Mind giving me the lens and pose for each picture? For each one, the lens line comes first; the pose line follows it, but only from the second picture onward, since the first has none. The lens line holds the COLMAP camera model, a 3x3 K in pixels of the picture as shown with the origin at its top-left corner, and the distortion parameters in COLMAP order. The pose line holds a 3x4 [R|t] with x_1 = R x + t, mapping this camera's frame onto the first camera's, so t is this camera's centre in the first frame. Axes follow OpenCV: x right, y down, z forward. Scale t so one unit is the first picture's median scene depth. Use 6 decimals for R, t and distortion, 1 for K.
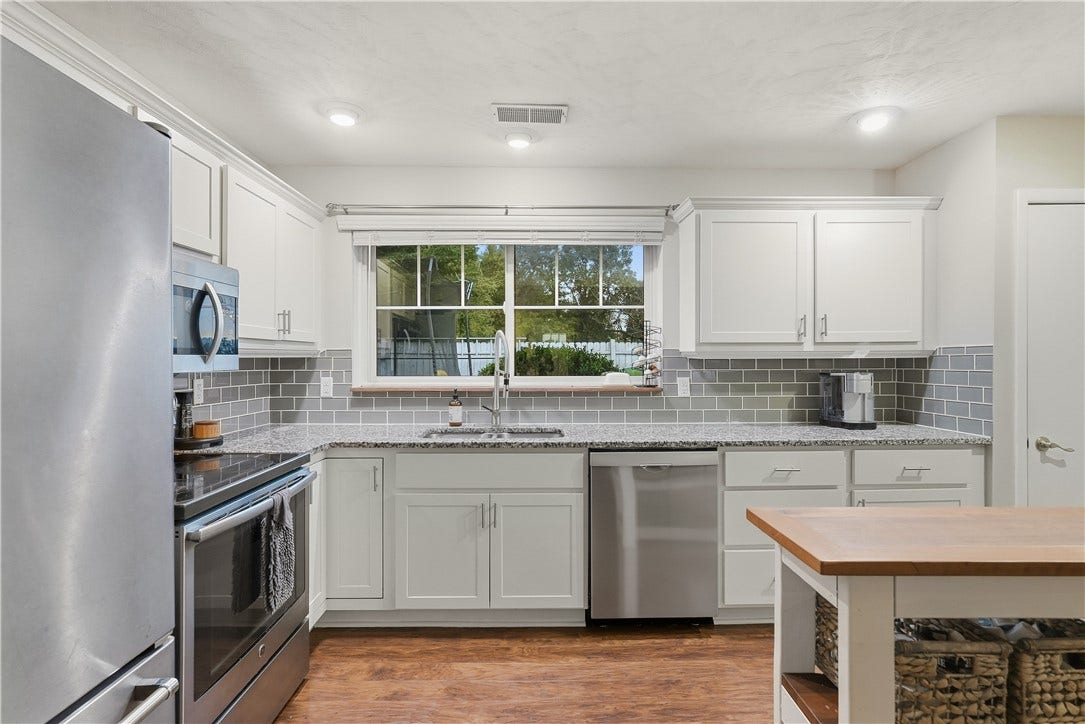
lens RADIAL K [[518.8, 0, 542.5], [0, 518.8, 362.0], [0, 0, 1]] dist [-0.003930, 0.001320]
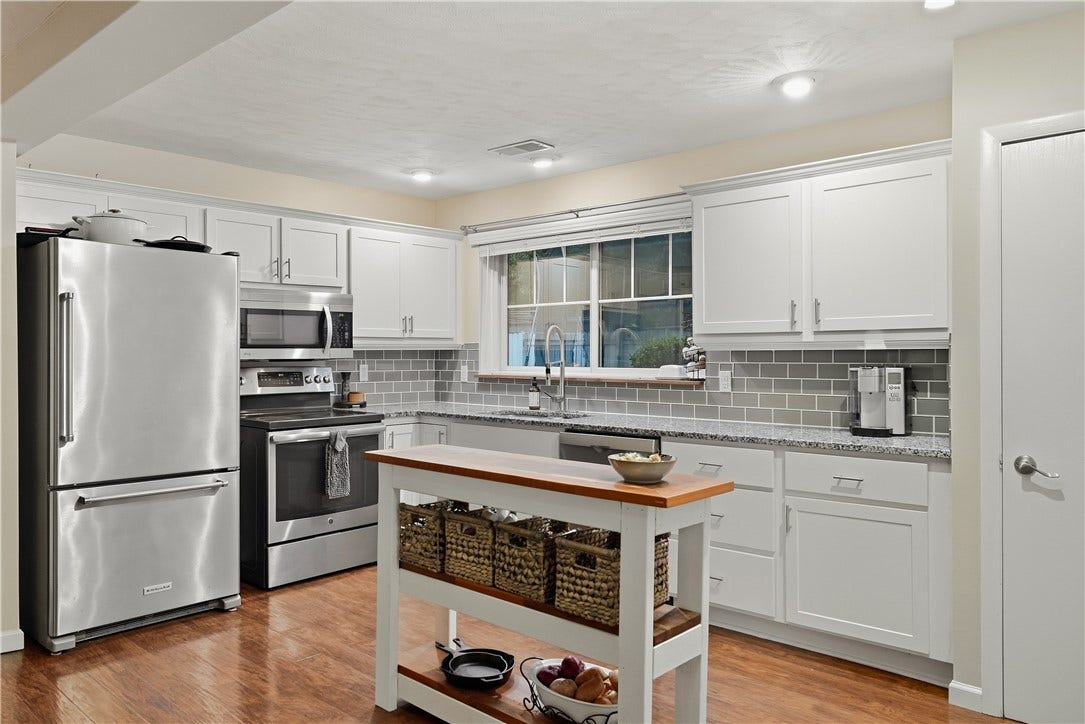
lens RADIAL K [[773.4, 0, 542.5], [0, 773.4, 362.0], [0, 0, 1]] dist [0.011675, 0.000853]
pose [[0.733019, 0.009056, -0.680148, 1.067629], [-0.004042, 0.999952, 0.008958, 0.003417], [0.680196, -0.003817, 0.733020, -0.248554]]
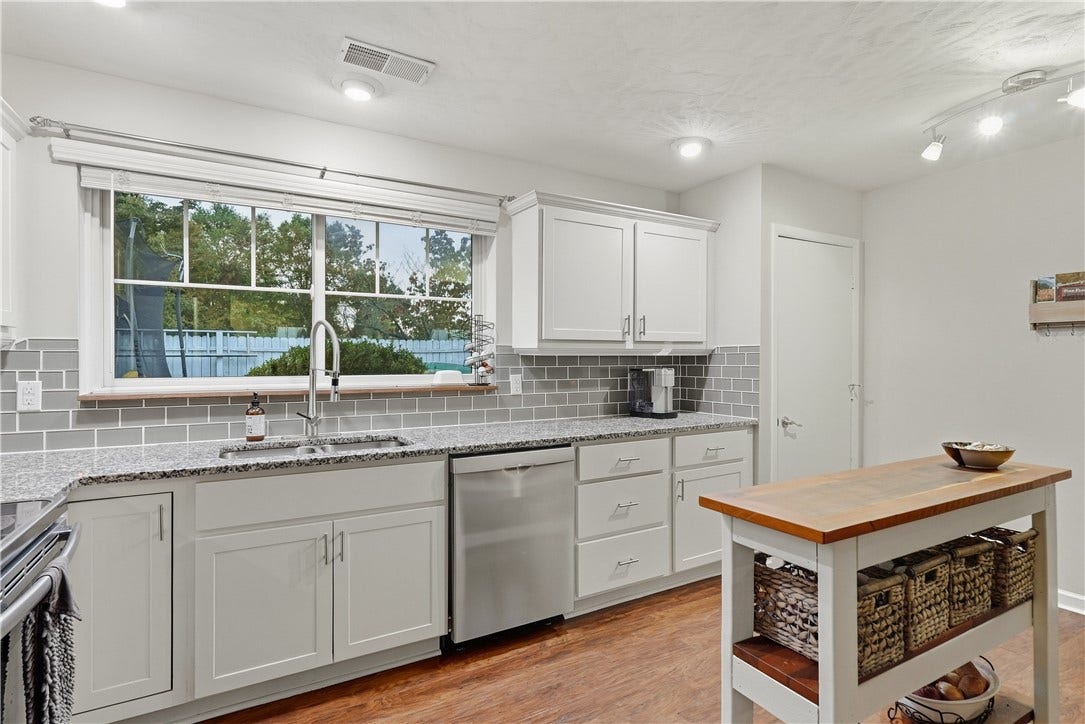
lens RADIAL K [[541.2, 0, 542.5], [0, 541.2, 362.0], [0, 0, 1]] dist [-0.016779, 0.013920]
pose [[0.875430, -0.000610, 0.483345, -0.193676], [0.000504, 1.000000, 0.000349, 0.006318], [-0.483346, -0.000062, 0.875430, 0.095920]]
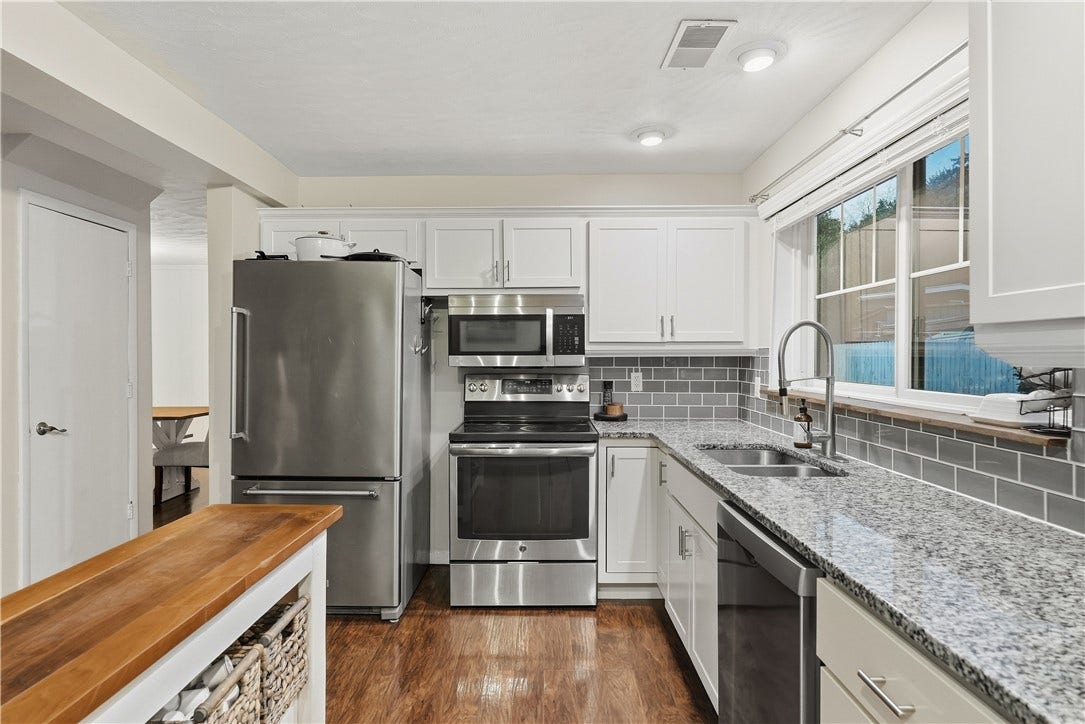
lens RADIAL K [[591.5, 0, 542.5], [0, 591.5, 362.0], [0, 0, 1]] dist [0.000992, 0.000799]
pose [[-0.017106, 0.014679, -0.999746, 0.749916], [-0.007450, 0.999863, 0.014808, -0.013016], [0.999826, 0.007701, -0.016994, 0.676791]]
